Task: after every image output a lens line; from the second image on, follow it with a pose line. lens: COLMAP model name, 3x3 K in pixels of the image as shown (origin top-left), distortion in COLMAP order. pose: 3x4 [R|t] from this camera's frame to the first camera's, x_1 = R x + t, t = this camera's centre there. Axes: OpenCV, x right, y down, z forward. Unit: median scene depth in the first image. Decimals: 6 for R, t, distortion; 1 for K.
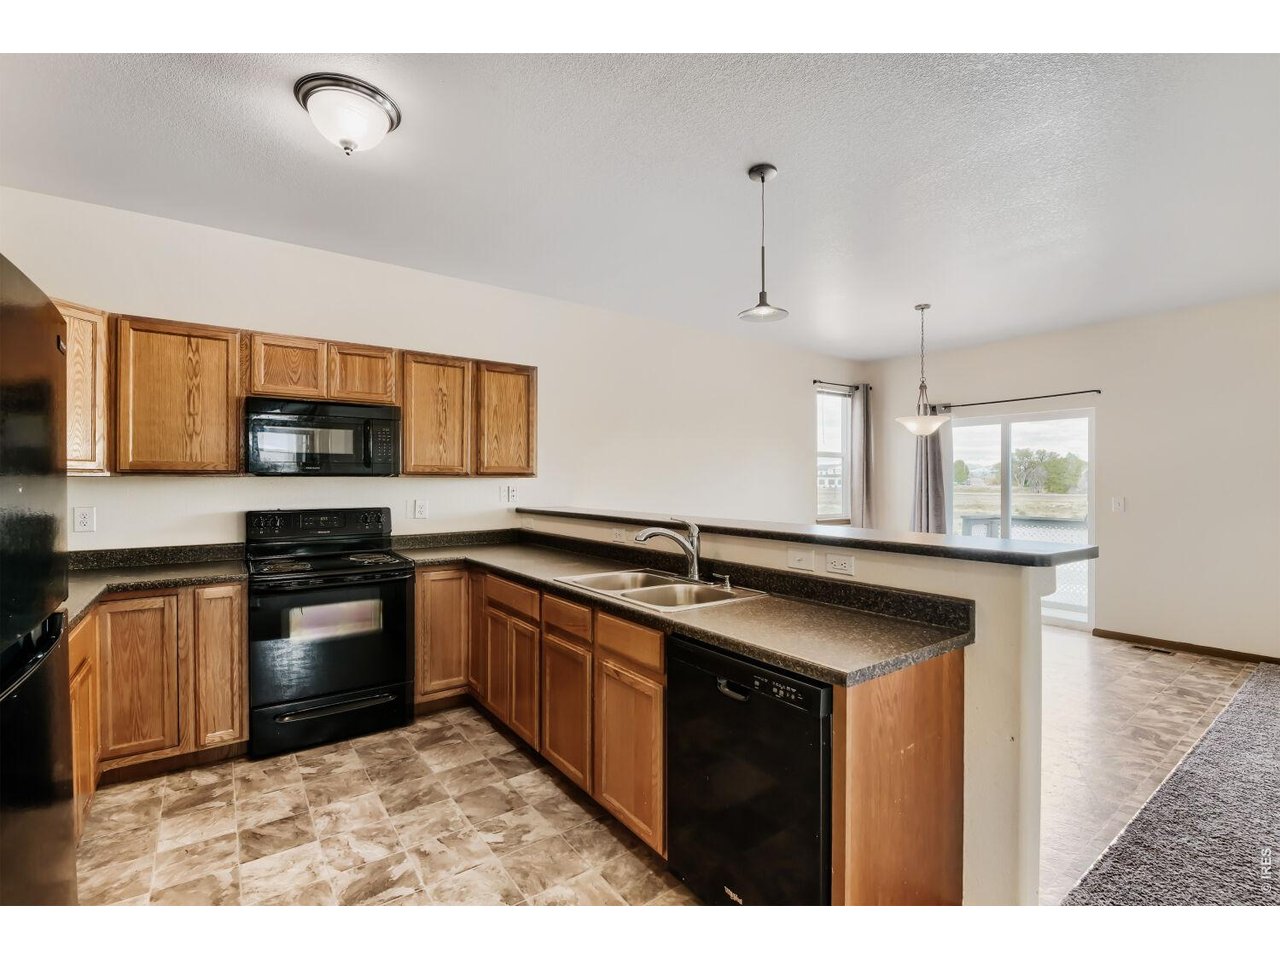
lens RADIAL K [[578.1, 0, 639.7], [0, 578.1, 491.5], [0, 0, 1]] dist [-0.010801, -0.003634]
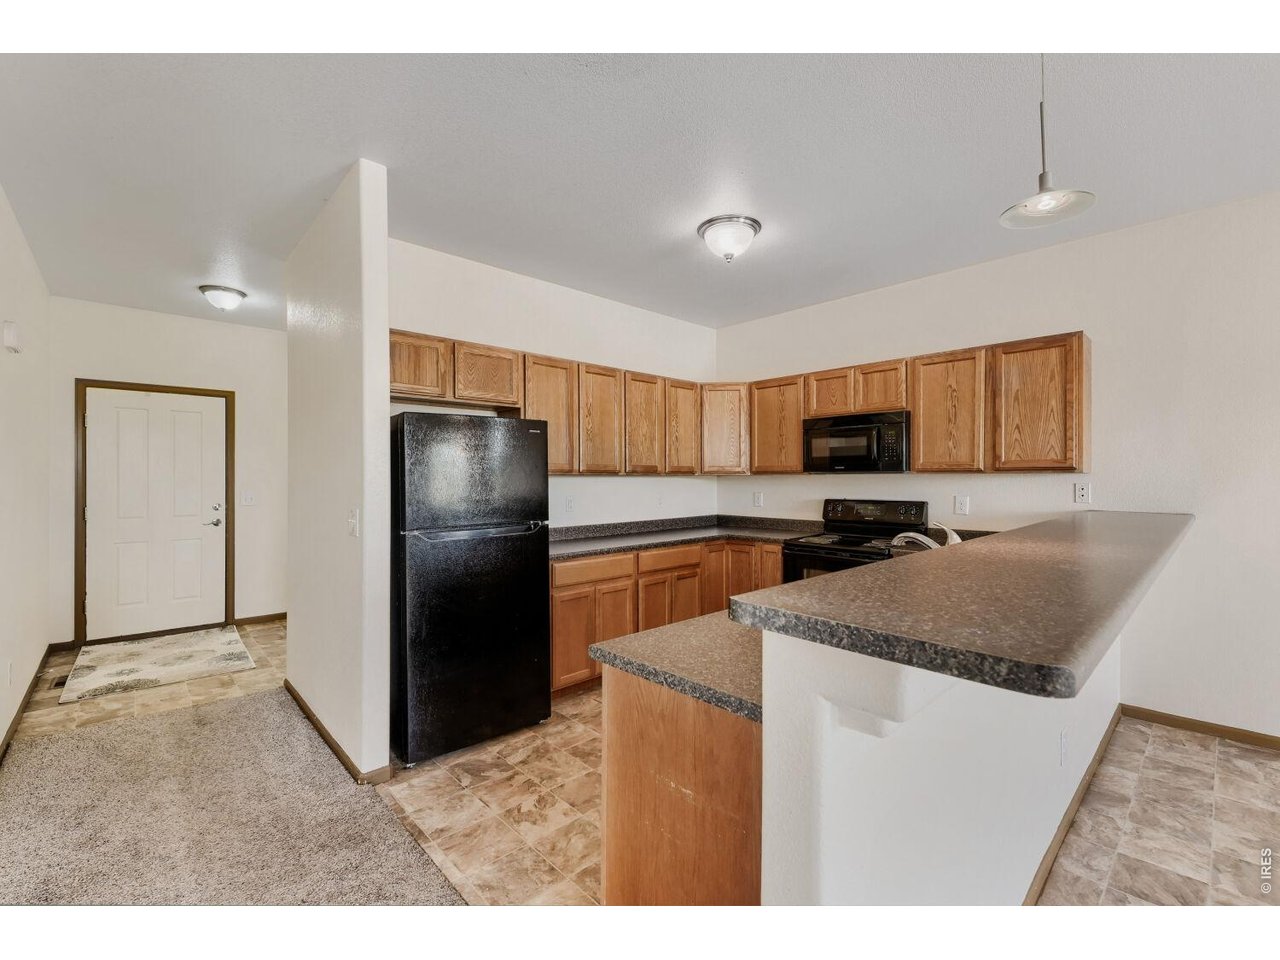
lens RADIAL K [[551.7, 0, 650.7], [0, 551.7, 480.2], [0, 0, 1]] dist [-0.020307, -0.003688]
pose [[0.131835, 0.003062, -0.991267, 0.738196], [-0.013345, 0.999910, 0.001313, -0.008494], [0.991182, 0.013055, 0.131864, 0.489027]]
